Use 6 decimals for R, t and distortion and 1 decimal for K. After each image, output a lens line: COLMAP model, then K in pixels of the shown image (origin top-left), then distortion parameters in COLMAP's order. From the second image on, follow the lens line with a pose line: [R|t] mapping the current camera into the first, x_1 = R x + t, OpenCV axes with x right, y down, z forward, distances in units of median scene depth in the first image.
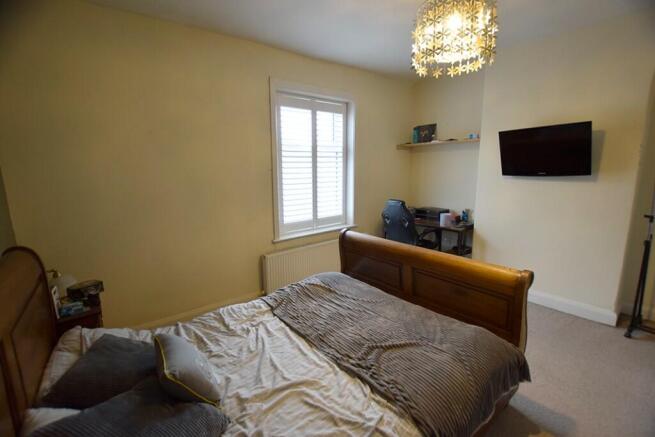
lens RADIAL K [[290.9, 0, 327.5], [0, 290.9, 218.5], [0, 0, 1]] dist [-0.013535, 0.000028]
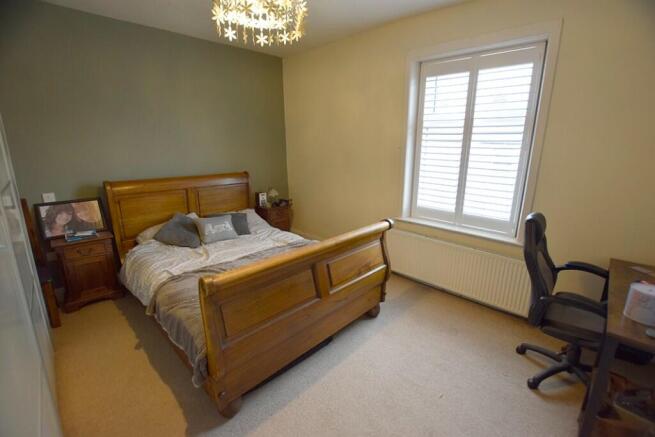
lens RADIAL K [[290.9, 0, 327.5], [0, 290.9, 218.5], [0, 0, 1]] dist [-0.013535, 0.000028]
pose [[0.143668, 0.262214, -0.954255, 0.703940], [-0.193746, 0.953051, 0.232714, -0.105250], [0.970475, 0.151449, 0.187726, 0.537781]]
